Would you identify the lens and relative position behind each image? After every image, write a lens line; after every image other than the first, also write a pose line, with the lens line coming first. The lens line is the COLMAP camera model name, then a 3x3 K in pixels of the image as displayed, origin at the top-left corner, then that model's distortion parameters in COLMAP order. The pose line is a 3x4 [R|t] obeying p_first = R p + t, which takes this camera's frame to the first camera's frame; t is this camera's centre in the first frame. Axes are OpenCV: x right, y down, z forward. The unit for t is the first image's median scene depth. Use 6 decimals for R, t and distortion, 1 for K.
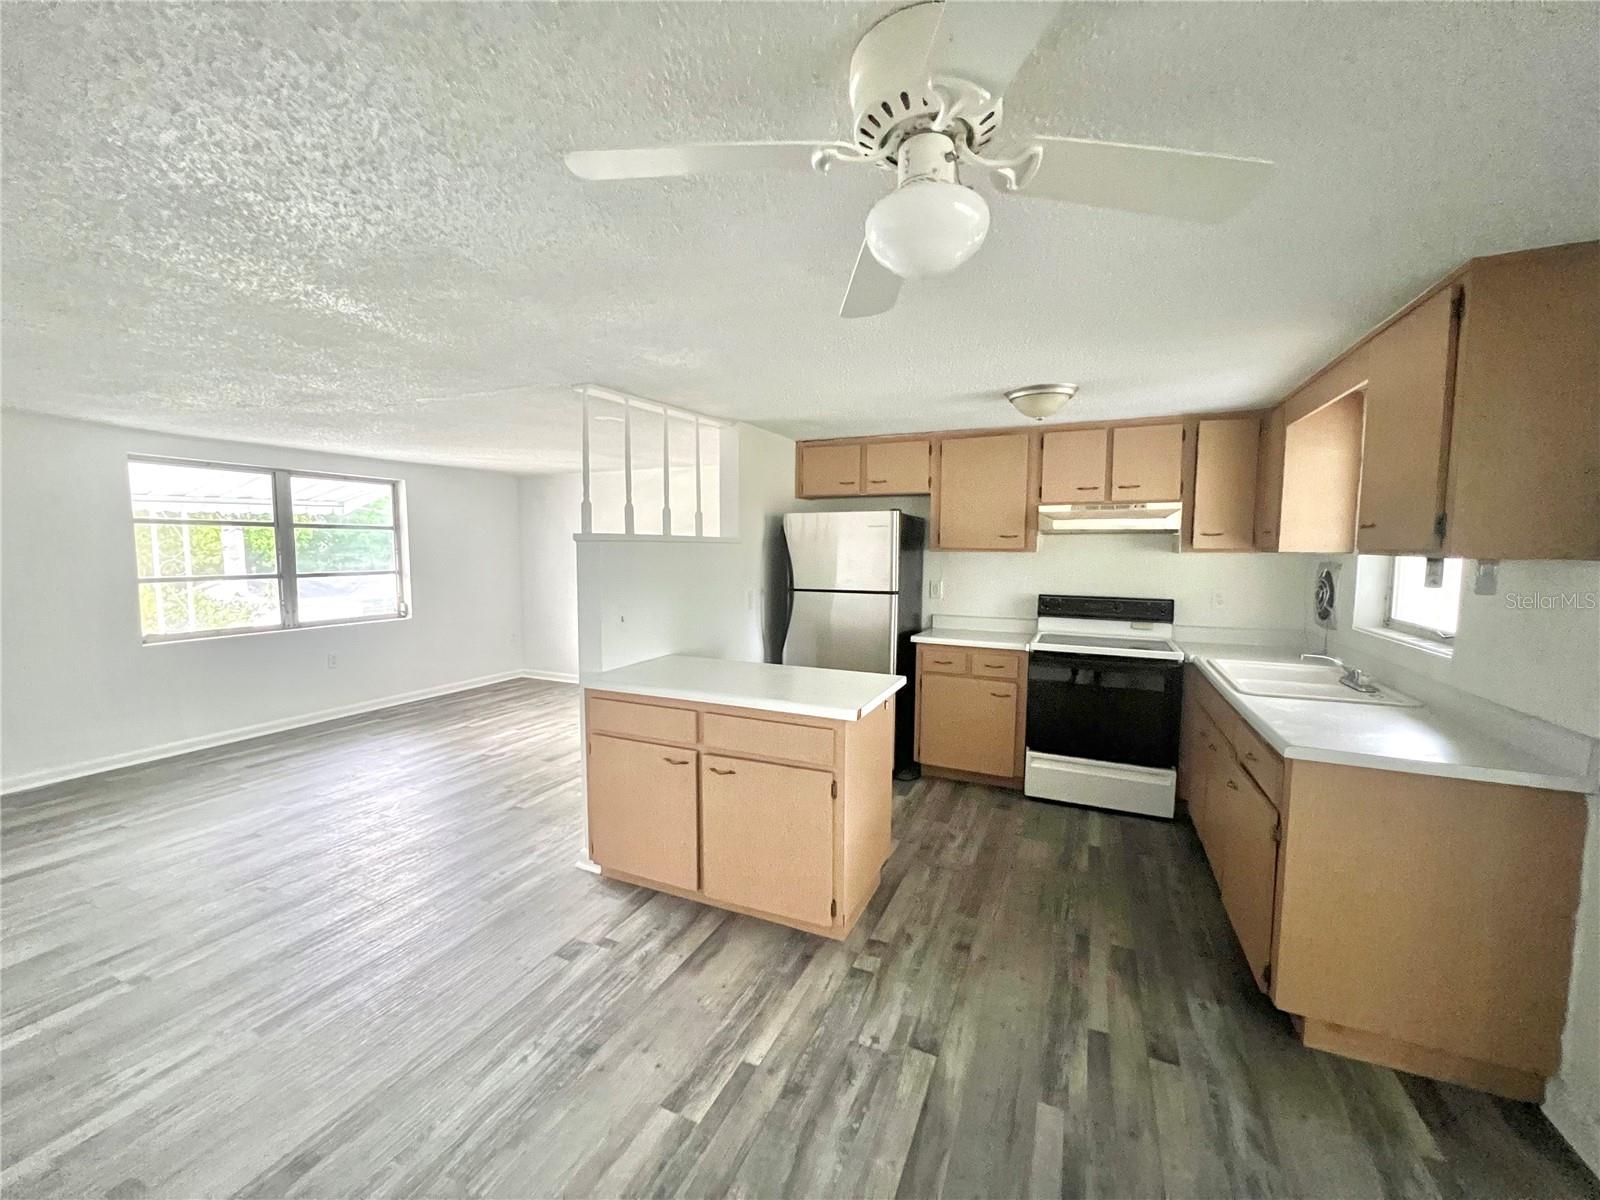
lens RADIAL K [[635.9, 0, 797.4], [0, 635.9, 597.0], [0, 0, 1]] dist [-0.003521, 0.001363]
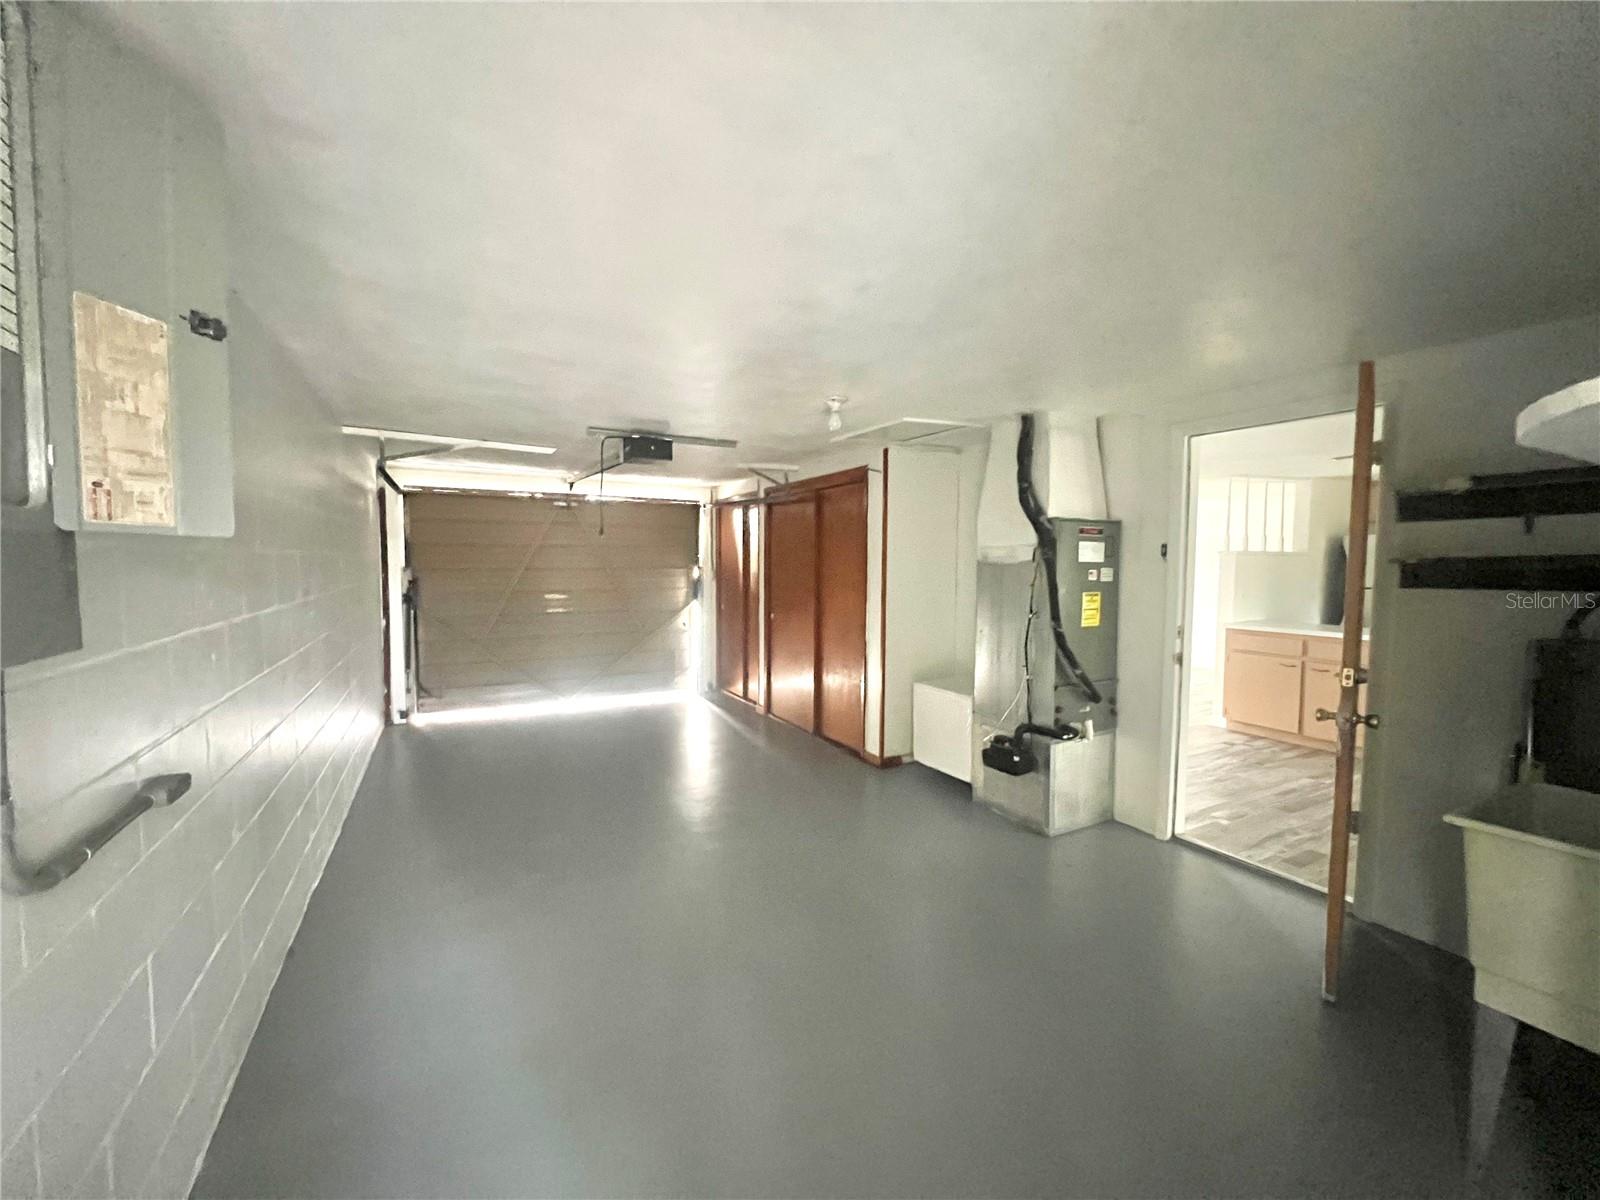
lens RADIAL K [[643.5, 0, 800.9], [0, 643.5, 597.5], [0, 0, 1]] dist [-0.004007, 0.001558]
pose [[0.789760, 0.029118, -0.612724, -0.149917], [-0.044090, 0.998984, -0.009356, 0.117561], [0.611829, 0.034404, 0.790241, -1.335560]]
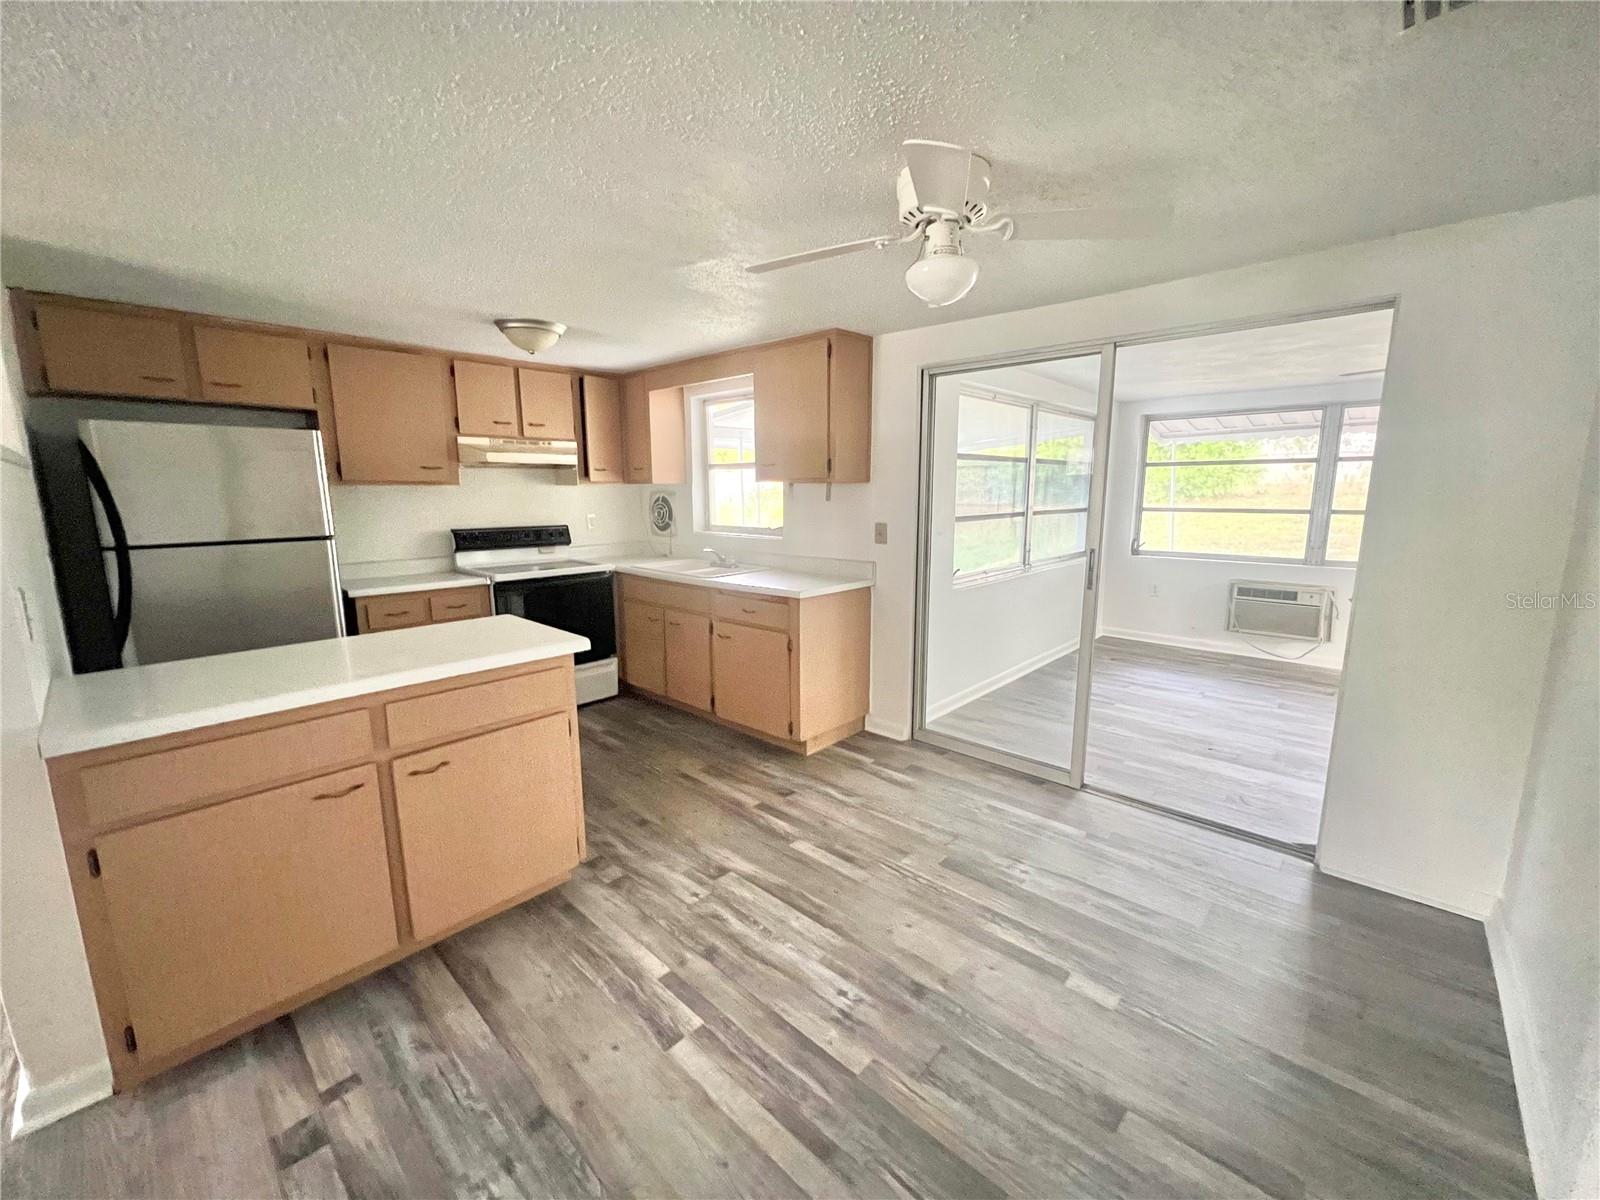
lens RADIAL K [[643.5, 0, 790.5], [0, 643.5, 596.4], [0, 0, 1]] dist [-0.004007, 0.001558]
pose [[0.326151, -0.162592, 0.931230, -0.562938], [0.080429, 0.986298, 0.144038, -0.005091], [-0.941890, 0.027920, 0.334760, 0.279184]]
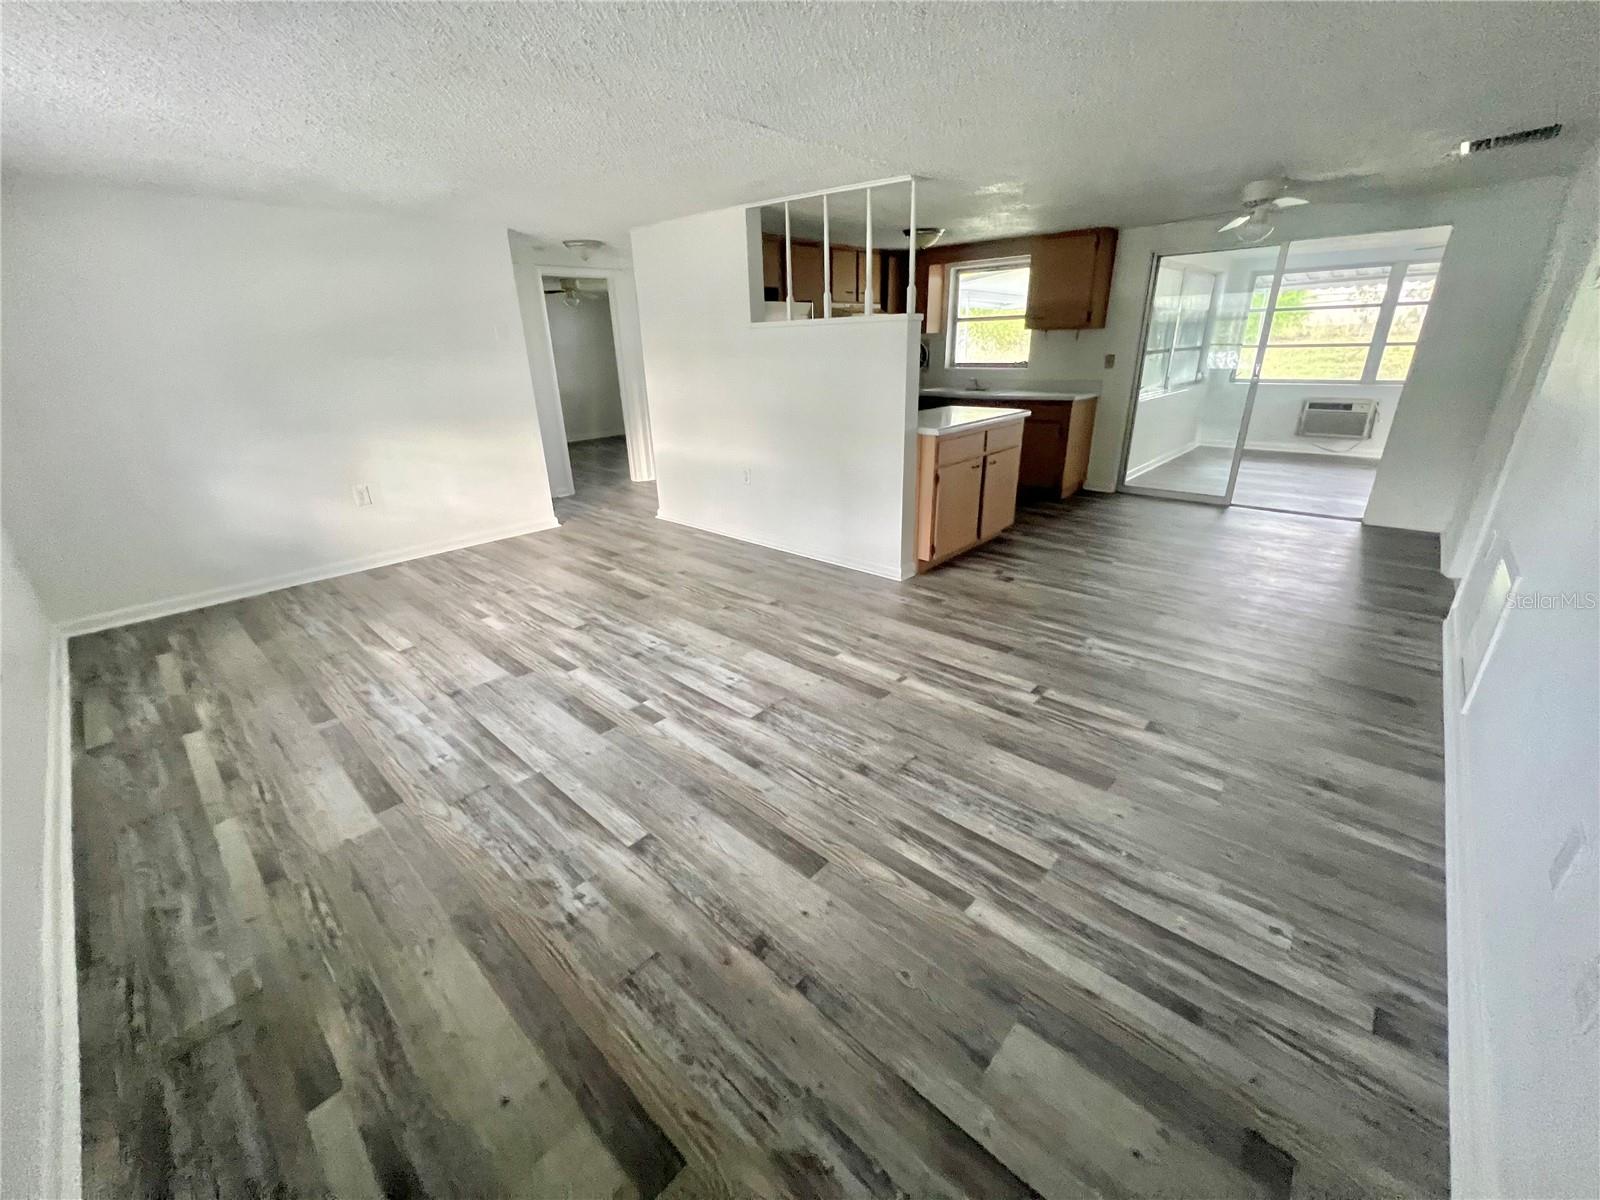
lens RADIAL K [[643.5, 0, 795.7], [0, 643.5, 597.8], [0, 0, 1]] dist [-0.004007, 0.001558]
pose [[0.318311, -0.361450, 0.876374, -1.682162], [0.101878, 0.932148, 0.347450, -0.042113], [-0.942496, -0.021314, 0.333537, 0.778138]]
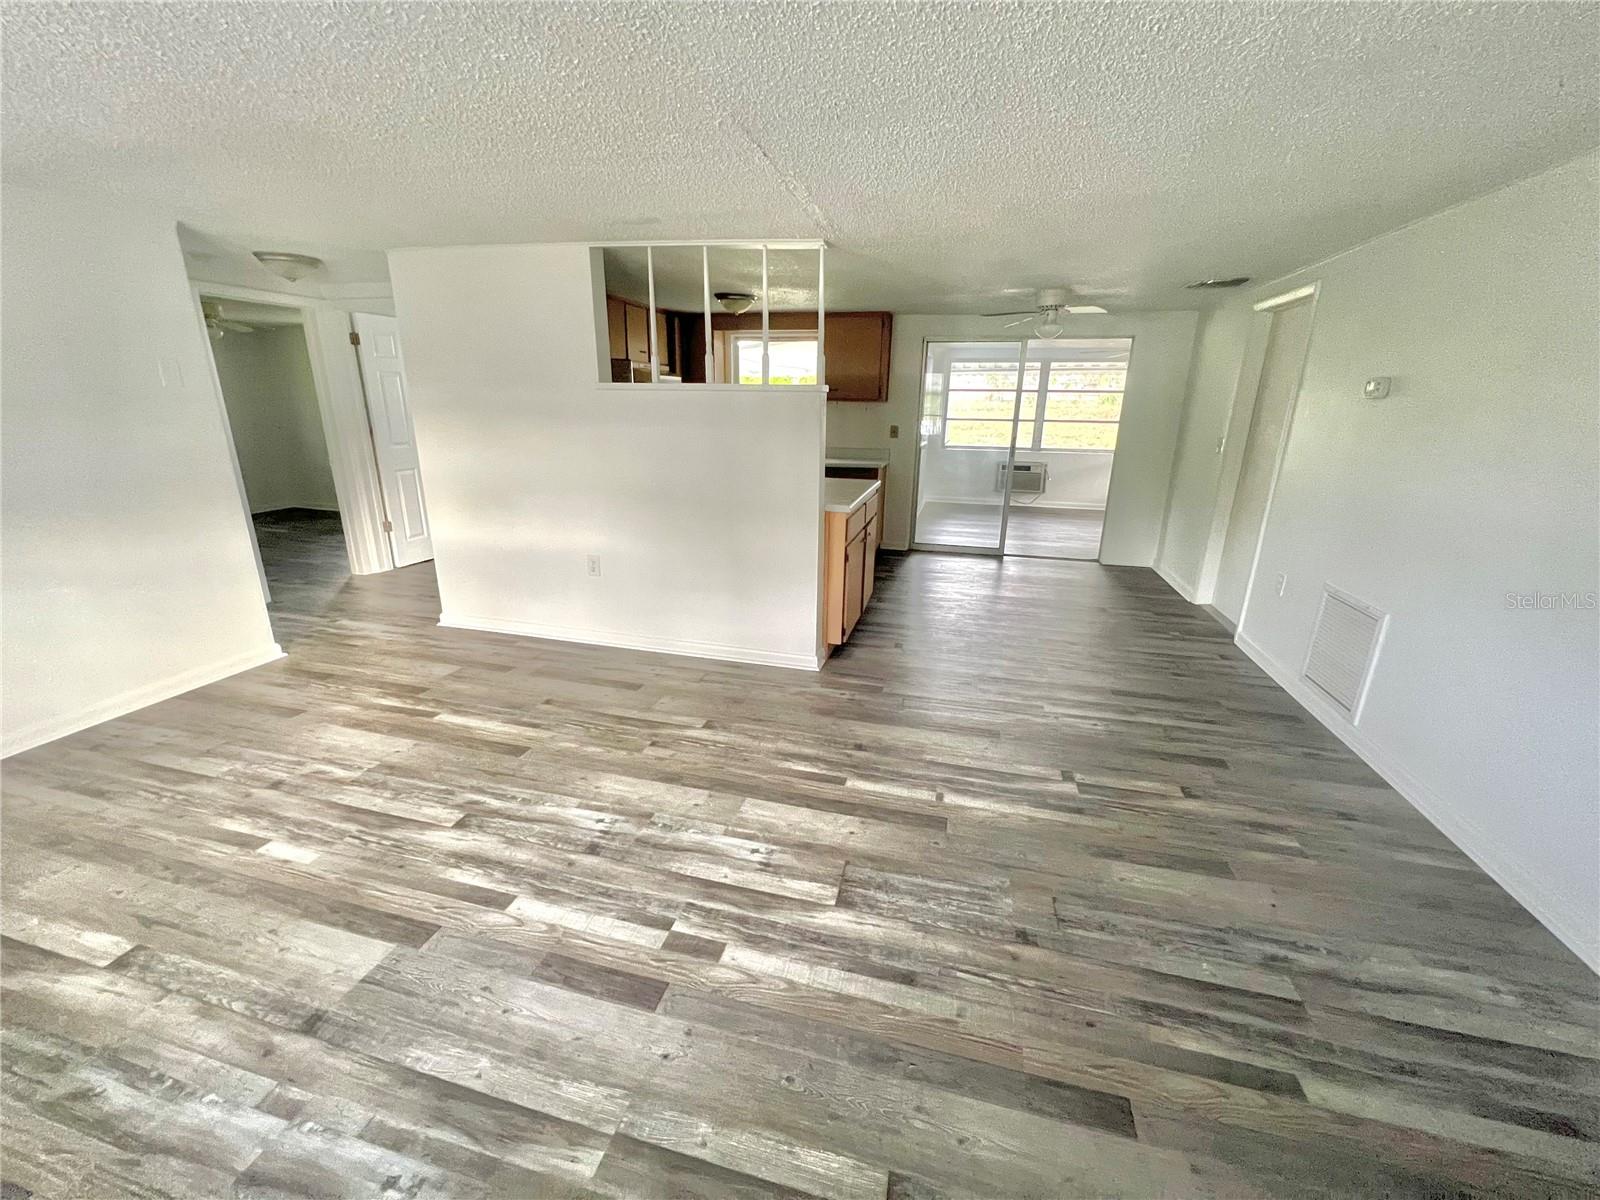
lens RADIAL K [[643.5, 0, 798.6], [0, 643.5, 597.9], [0, 0, 1]] dist [-0.004007, 0.001558]
pose [[-0.165577, -0.297629, 0.940213, -1.505275], [0.061707, 0.948378, 0.311081, -0.097257], [-0.984264, 0.109526, -0.138663, 1.231055]]
